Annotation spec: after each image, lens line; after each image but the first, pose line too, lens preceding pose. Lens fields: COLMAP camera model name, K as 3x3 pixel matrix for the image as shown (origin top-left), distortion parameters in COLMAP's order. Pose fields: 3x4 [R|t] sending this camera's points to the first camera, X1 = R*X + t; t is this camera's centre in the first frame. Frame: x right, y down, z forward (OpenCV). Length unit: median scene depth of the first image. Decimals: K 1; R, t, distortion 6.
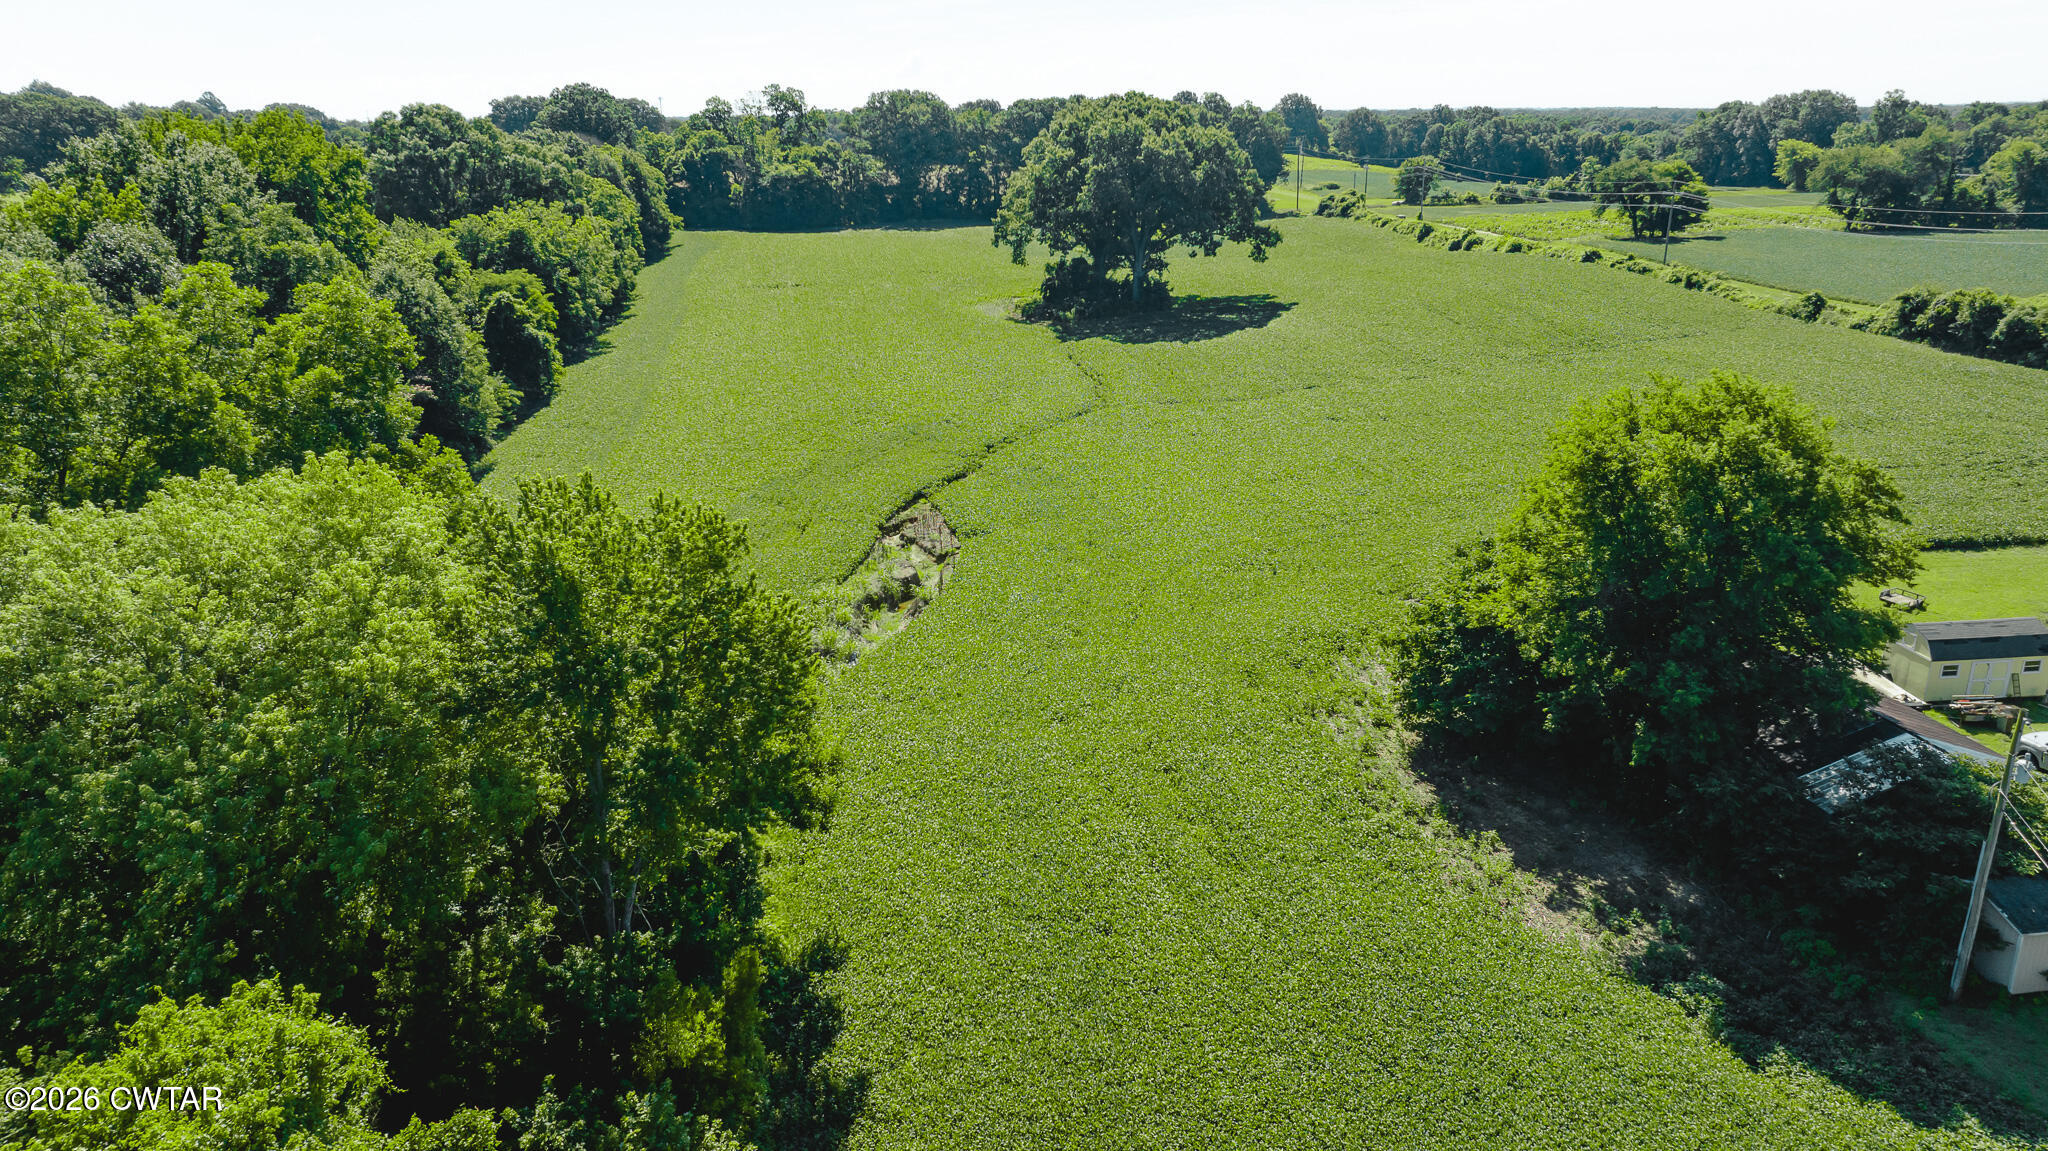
lens RADIAL K [[1442.7, 0, 1036.2], [0, 1442.7, 566.0], [0, 0, 1]] dist [-0.033917, 0.030164]
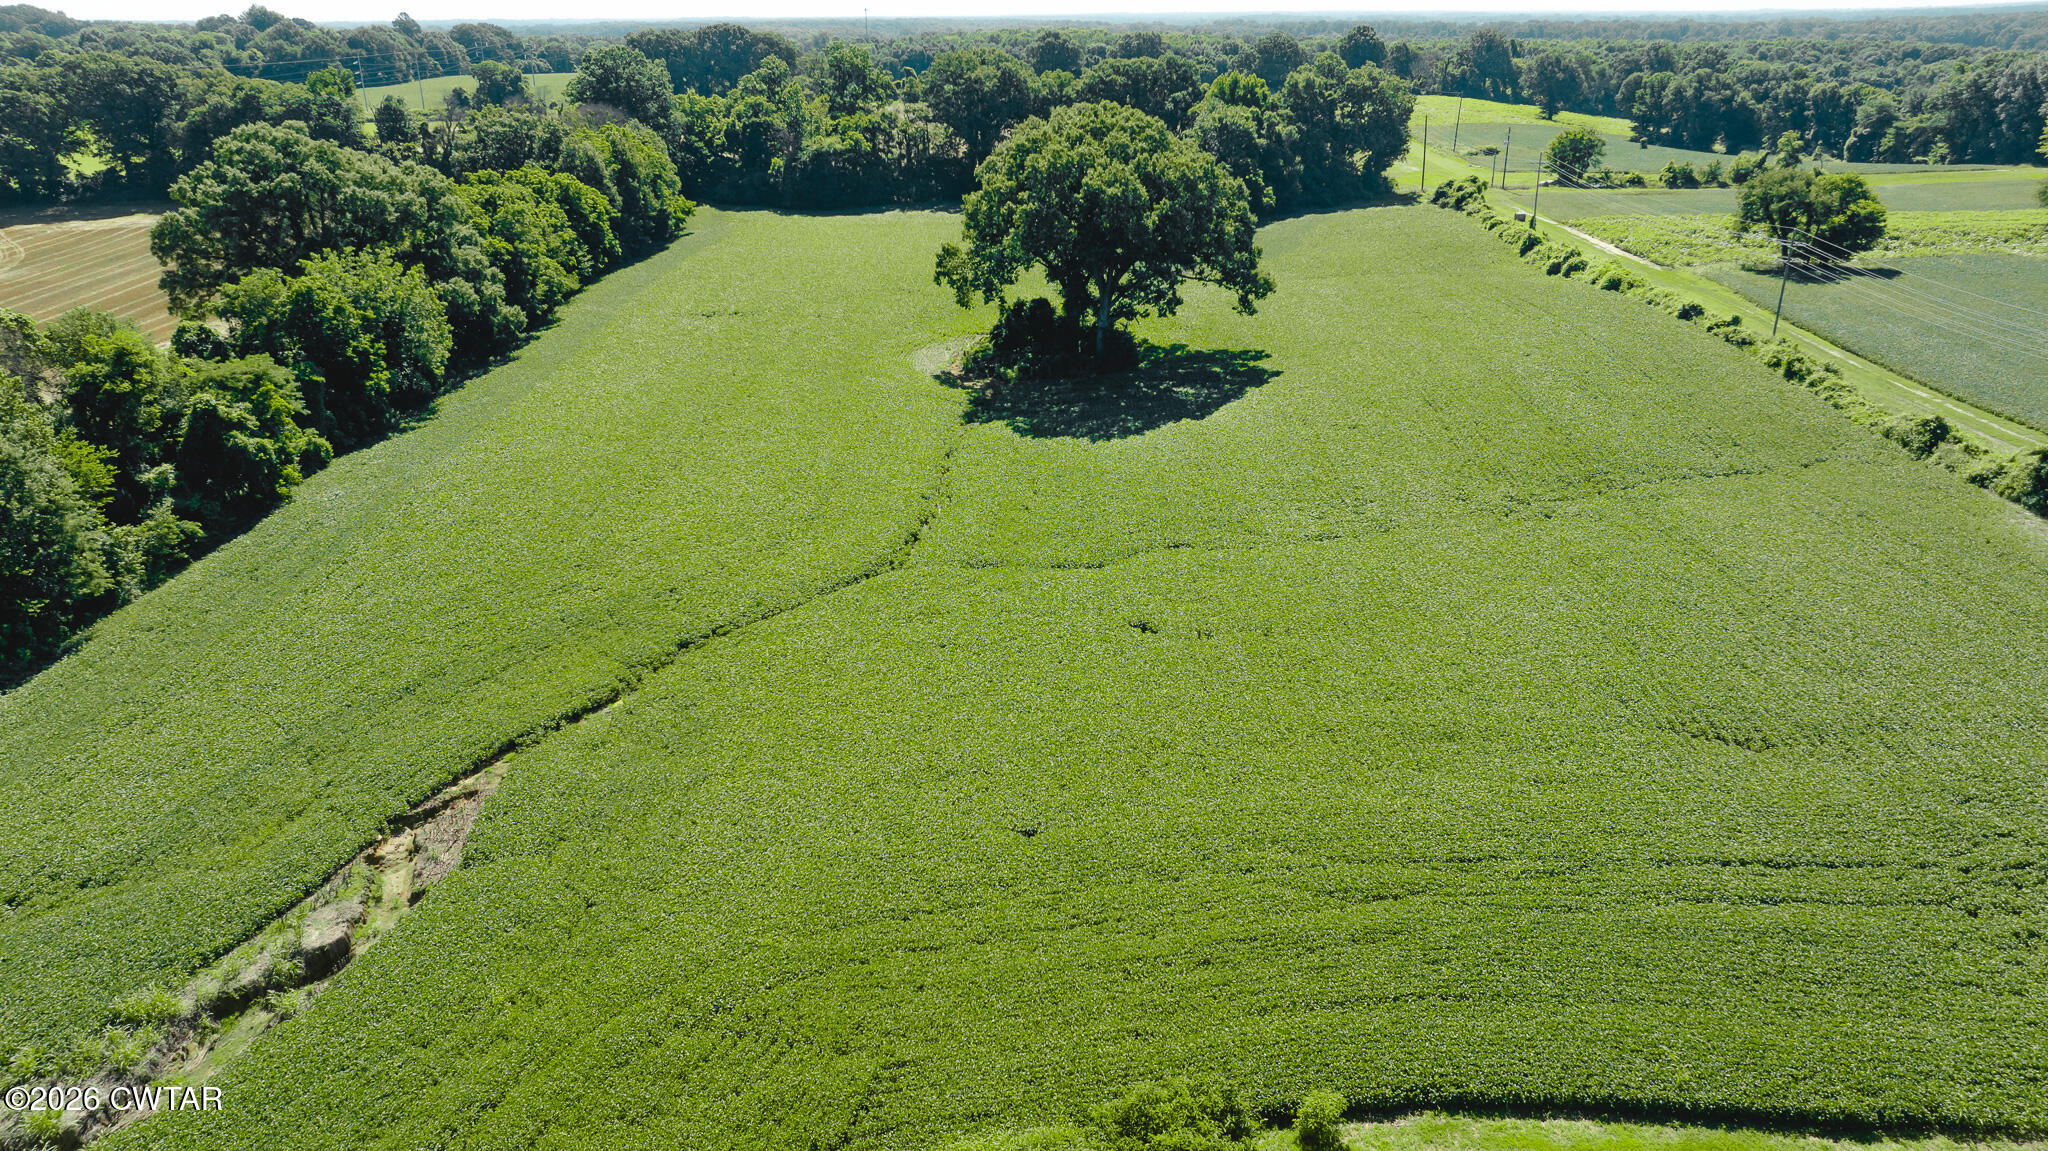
lens RADIAL K [[1442.7, 0, 1032.1], [0, 1442.7, 565.1], [0, 0, 1]] dist [-0.033917, 0.030164]
pose [[0.985974, 0.062657, -0.154693, 0.134249], [-0.052794, 0.996351, 0.067068, -0.092621], [0.158331, -0.057960, 0.985684, 0.126485]]
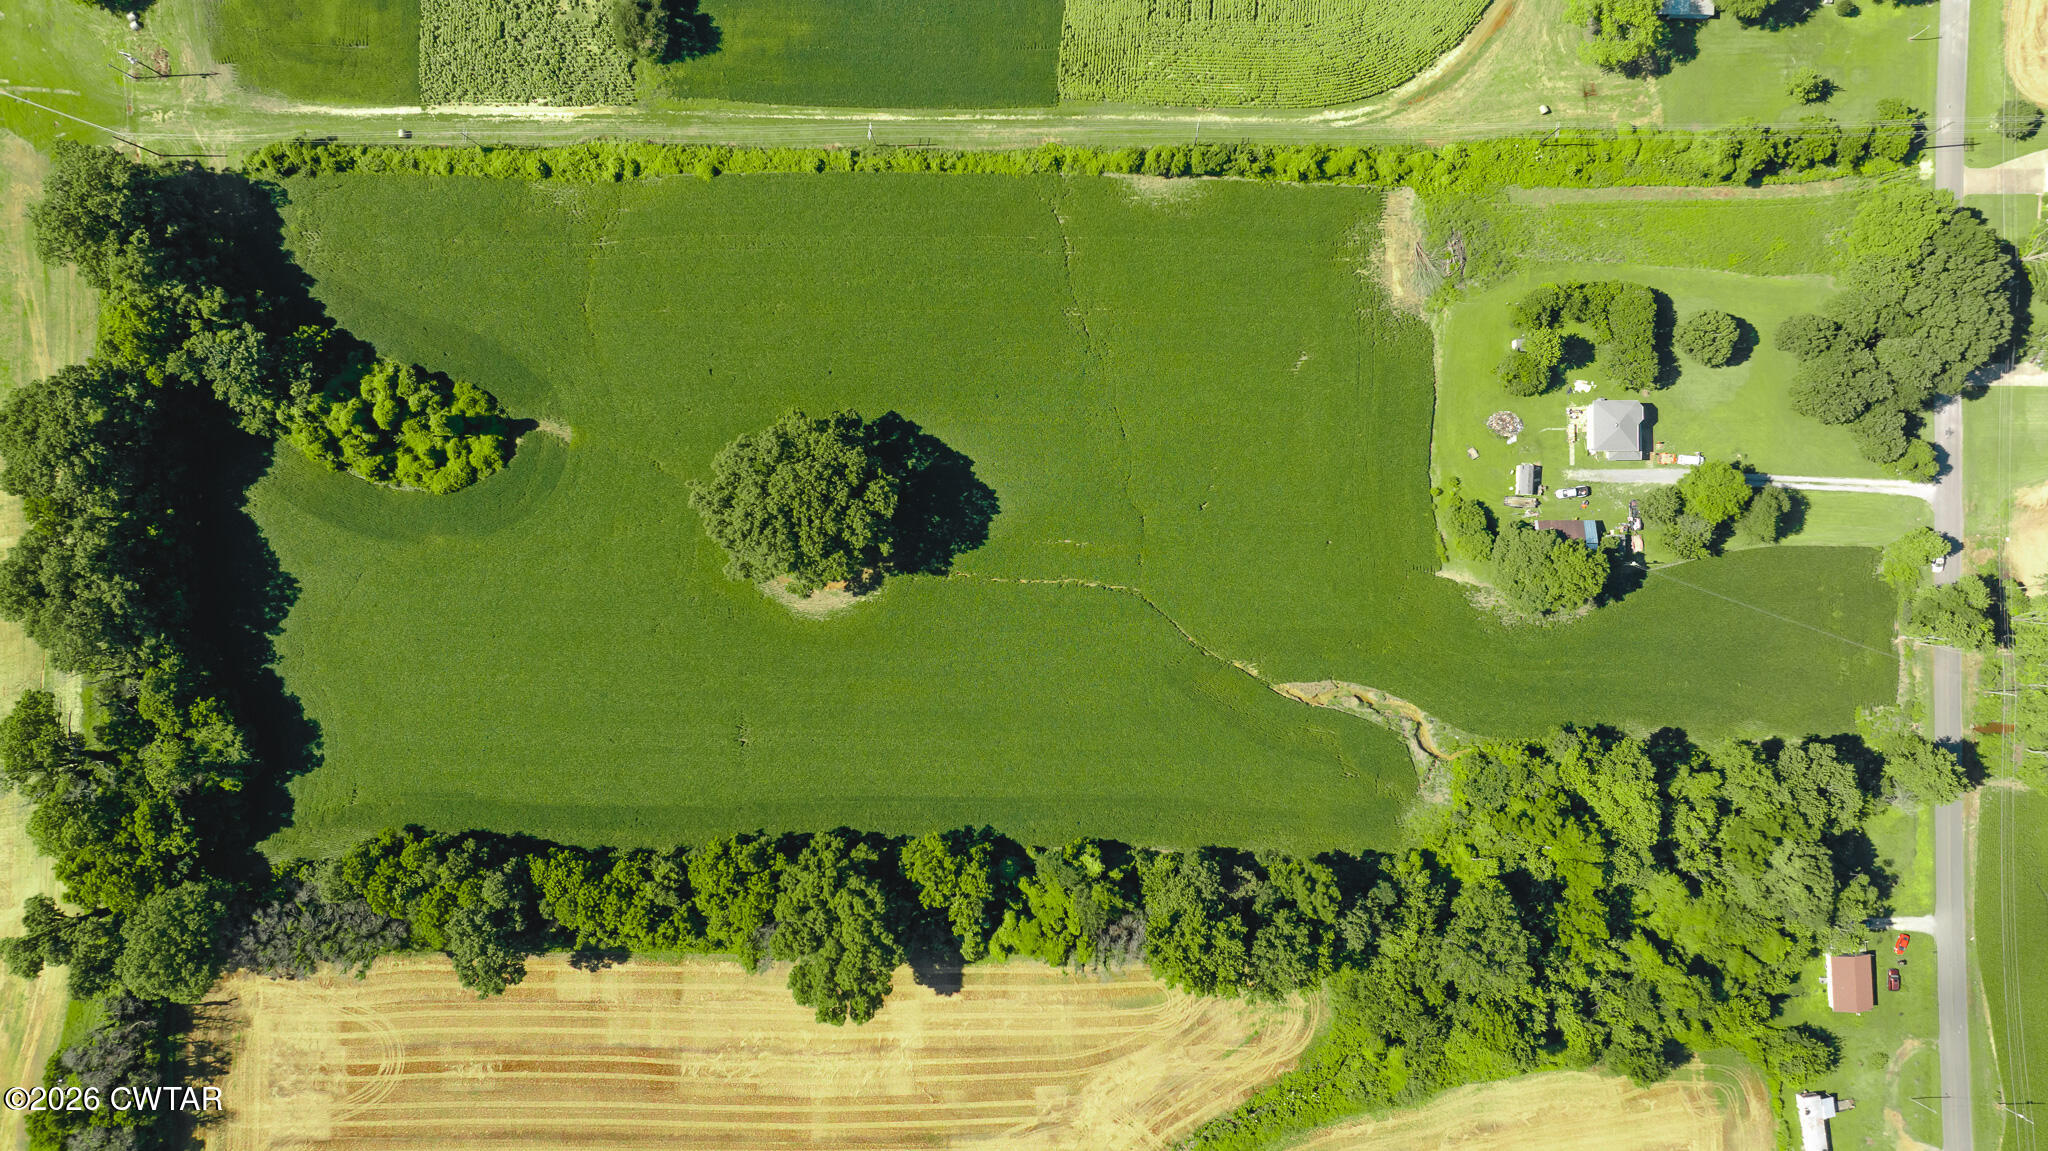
lens RADIAL K [[1442.7, 0, 1021.7], [0, 1442.7, 564.3], [0, 0, 1]] dist [-0.033917, 0.030164]
pose [[0.165512, -0.986207, 0.001576, 0.030615], [0.314087, 0.054227, 0.947844, -1.236976], [-0.934856, -0.156384, 0.318730, 0.260464]]
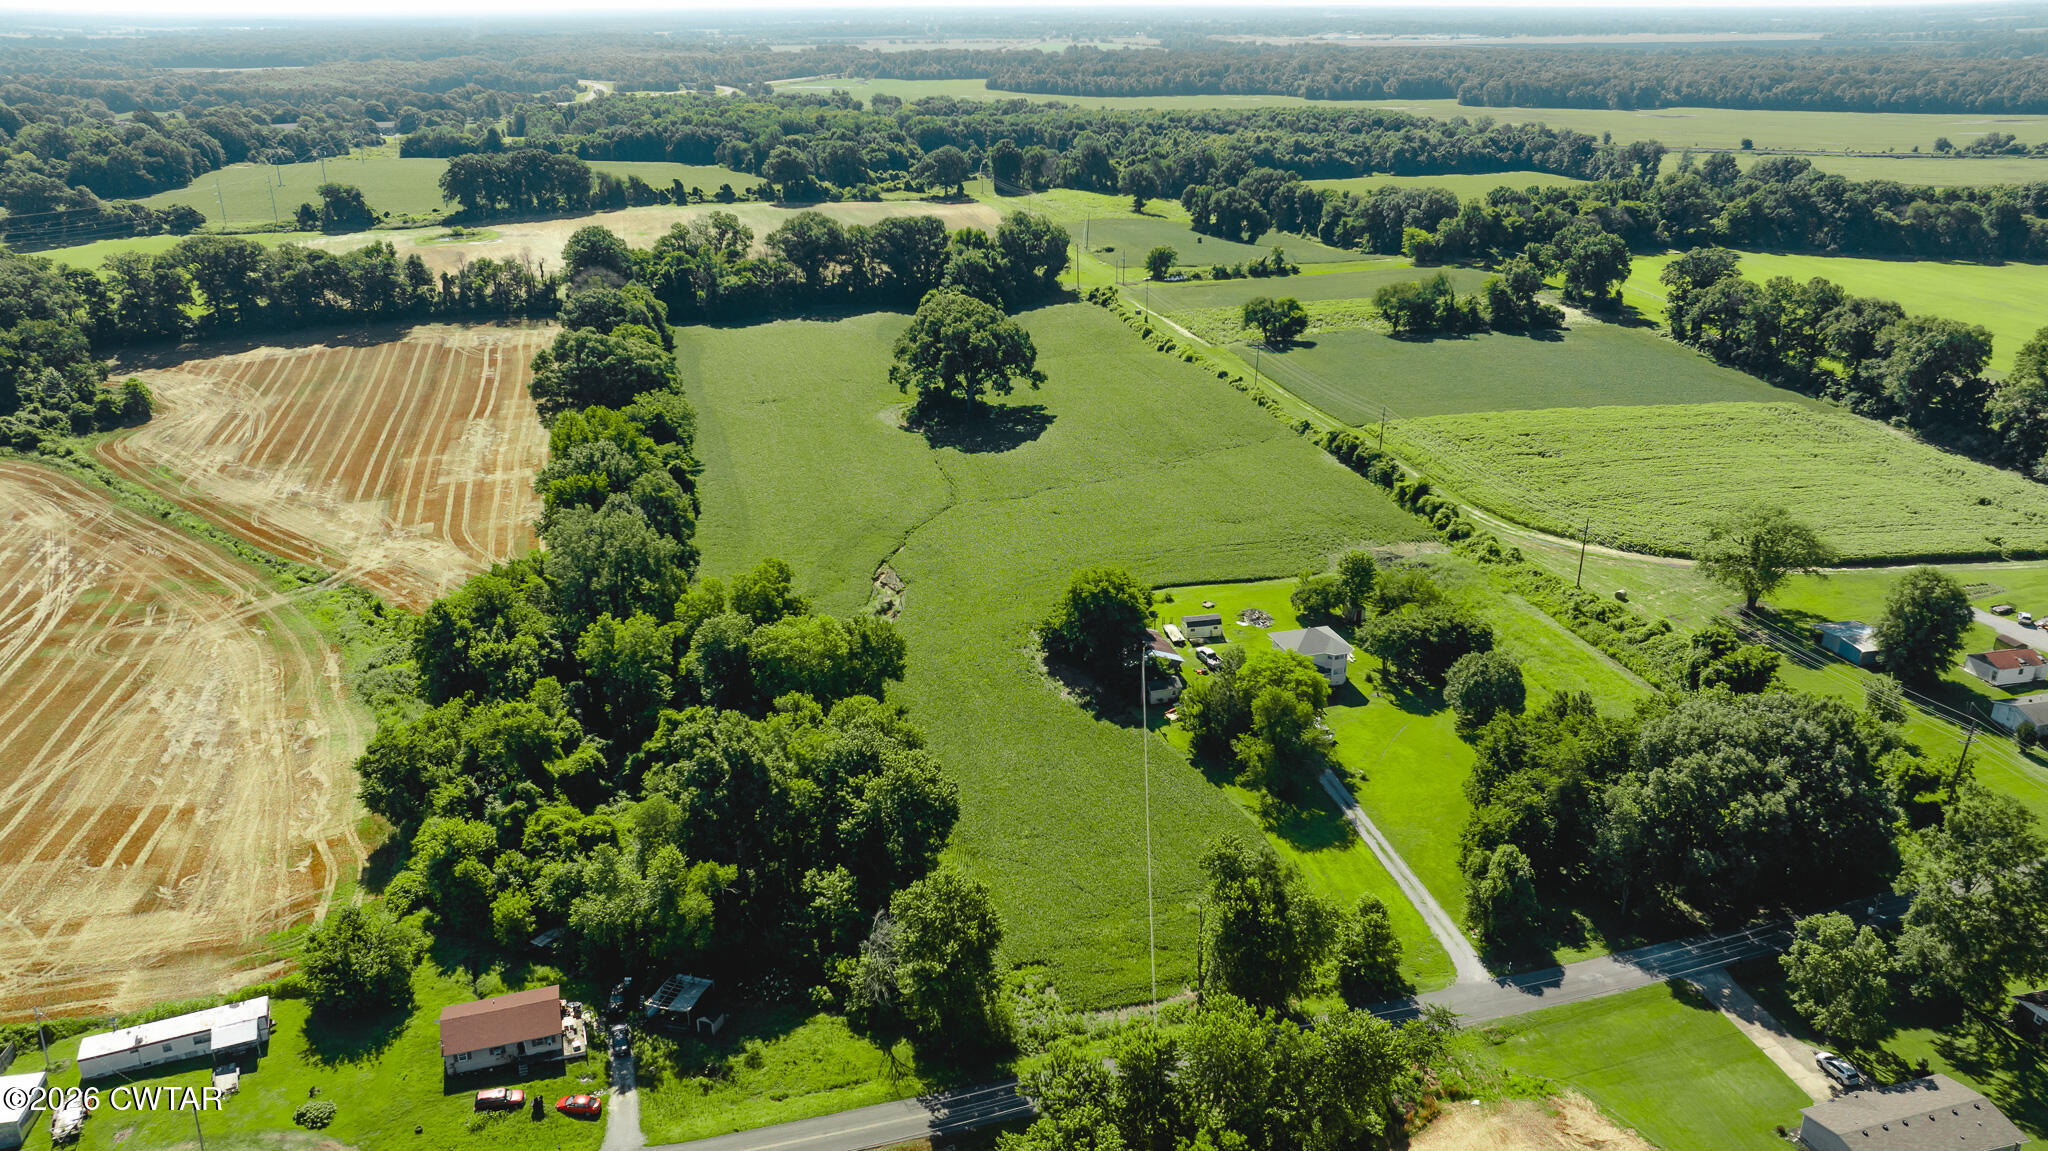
lens RADIAL K [[1442.7, 0, 1044.1], [0, 1442.7, 573.4], [0, 0, 1]] dist [-0.033917, 0.030164]
pose [[0.993355, -0.033912, 0.109985, -0.034830], [0.025958, 0.996997, 0.072959, -0.088702], [-0.112129, -0.069619, 0.991252, -0.657901]]
